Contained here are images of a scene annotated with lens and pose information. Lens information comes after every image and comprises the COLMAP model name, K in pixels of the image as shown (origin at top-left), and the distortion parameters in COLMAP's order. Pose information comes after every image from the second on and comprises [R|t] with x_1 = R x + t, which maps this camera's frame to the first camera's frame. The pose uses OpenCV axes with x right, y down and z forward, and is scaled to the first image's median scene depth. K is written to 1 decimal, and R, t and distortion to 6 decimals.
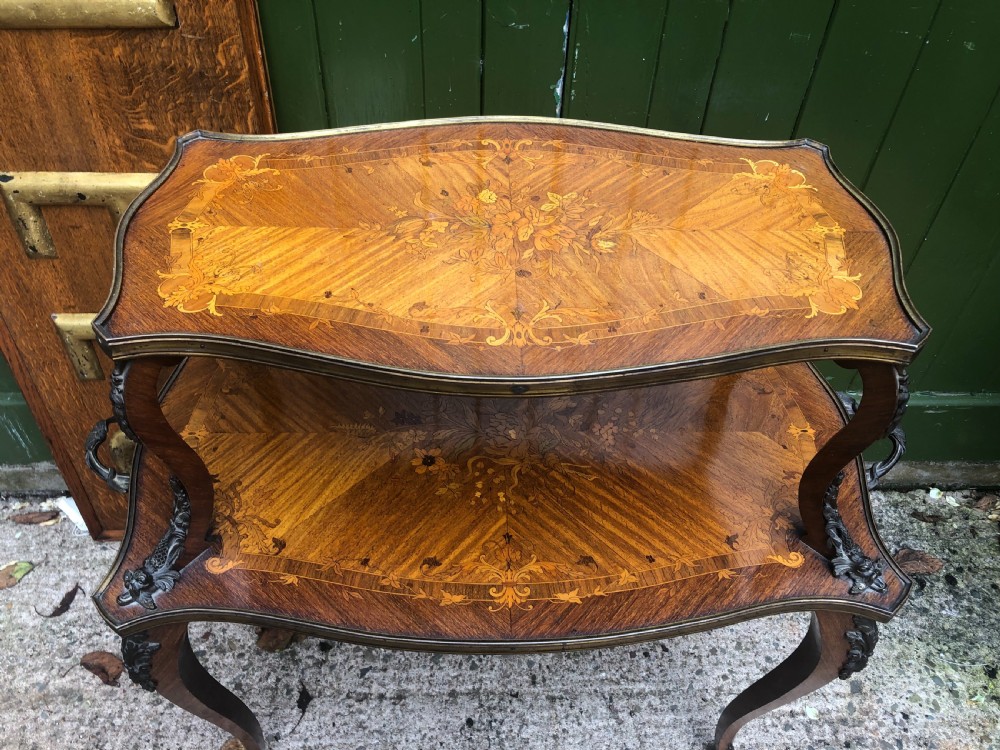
lens RADIAL K [[809.0, 0, 496.2], [0, 809.0, 369.1], [0, 0, 1]] dist [0.010401, 0.011228]
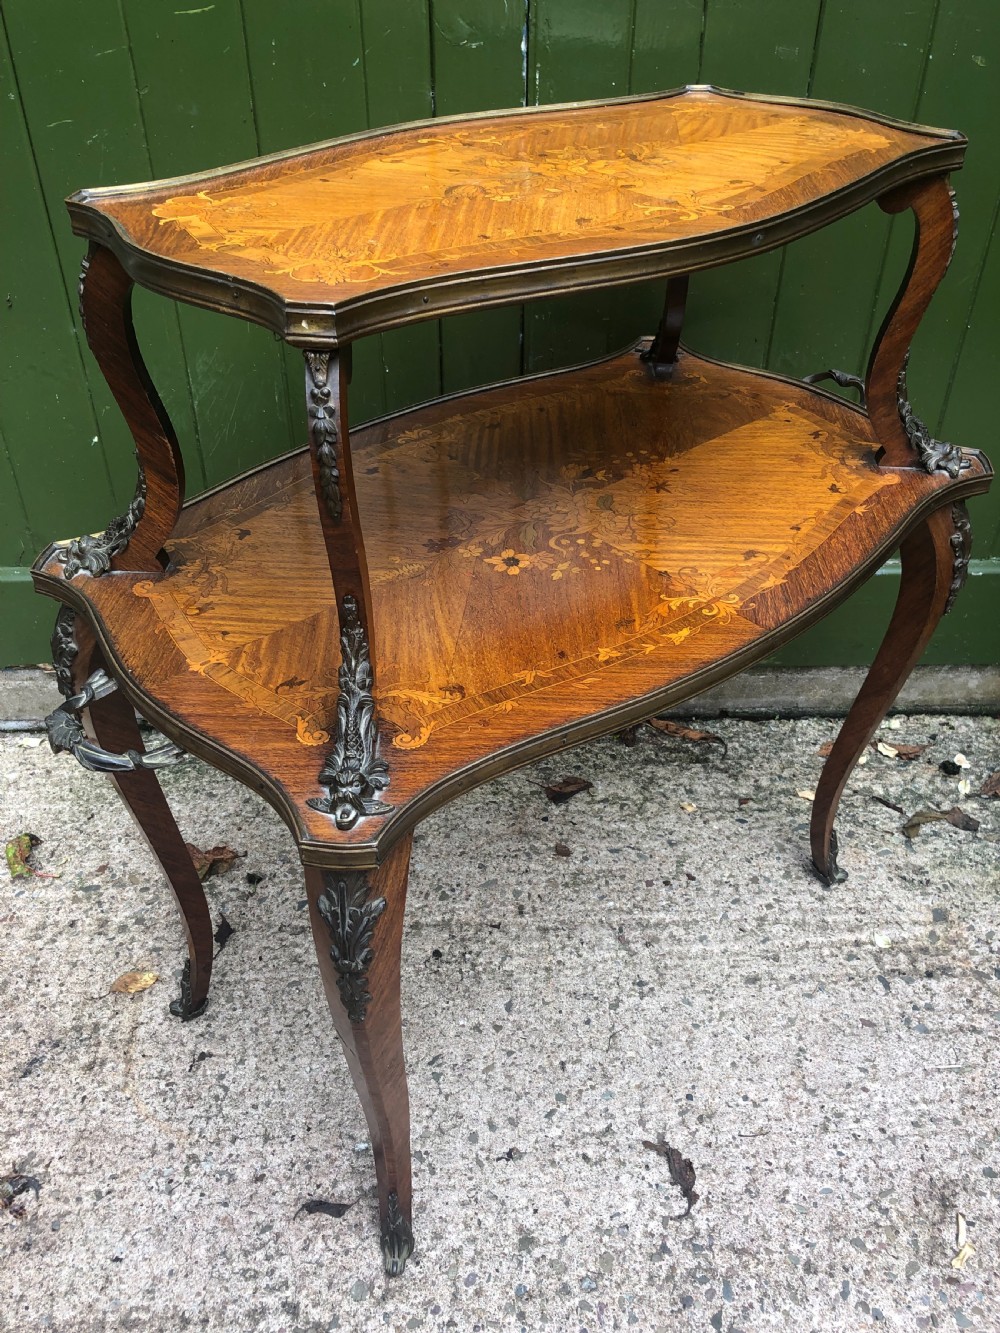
lens RADIAL K [[1079.5, 0, 502.5], [0, 1079.5, 666.2], [0, 0, 1]] dist [0.035417, -0.064146]
pose [[0.999768, -0.018272, -0.011433, 0.046580], [0.016228, 0.987210, -0.158594, 0.328642], [0.014185, 0.158372, 0.987278, -0.058974]]
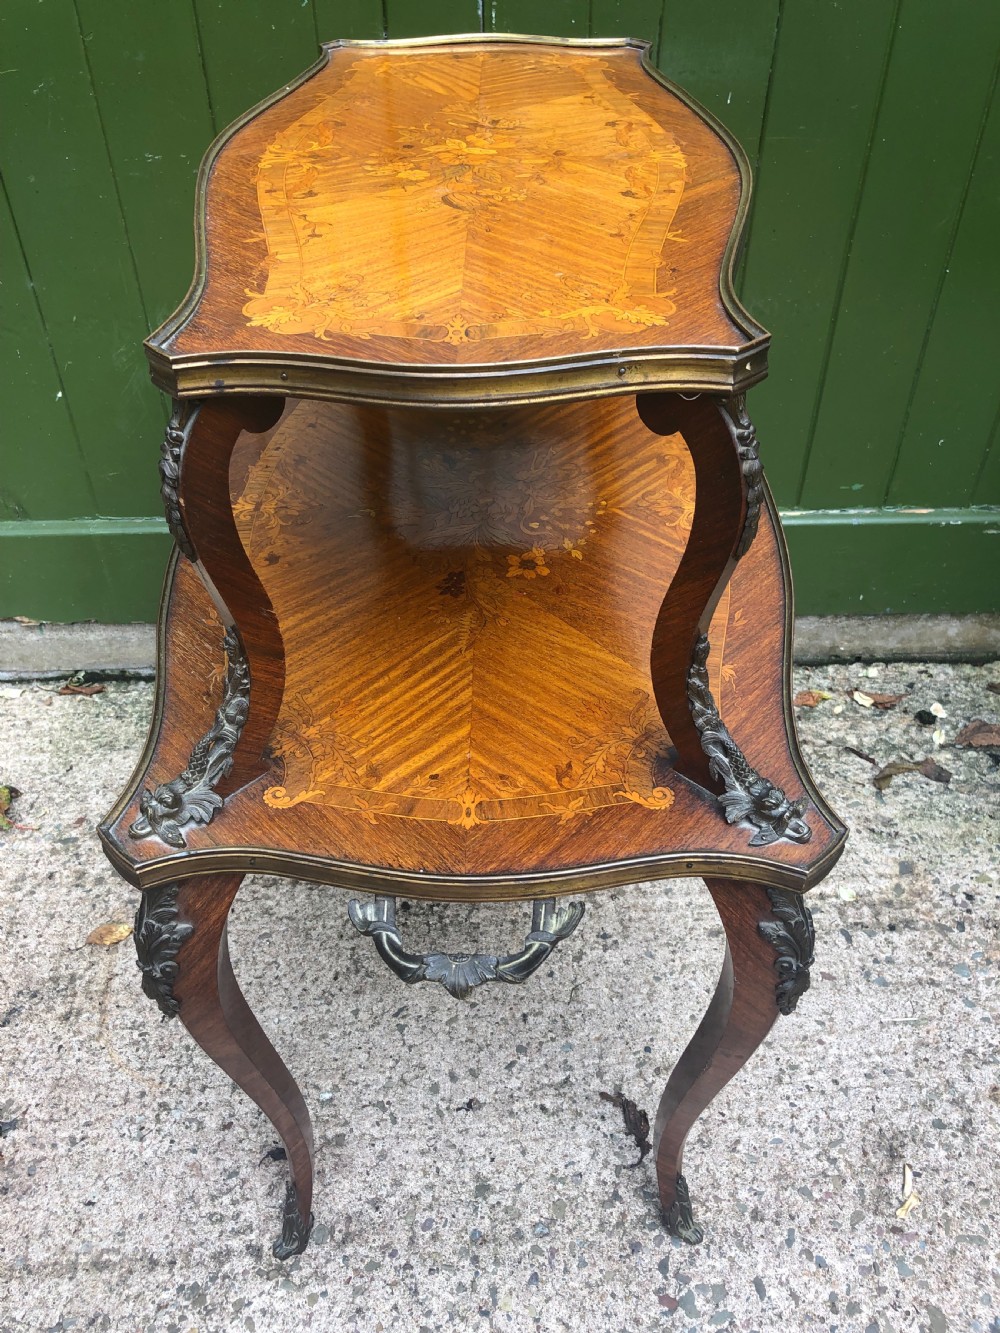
lens RADIAL K [[1083.5, 0, 492.8], [0, 1083.5, 658.8], [0, 0, 1]] dist [0.011903, -0.033742]
pose [[0.999227, -0.020723, -0.033403, 0.091889], [0.017516, 0.995458, -0.093576, 0.295485], [0.035191, 0.092919, 0.995052, -0.062189]]
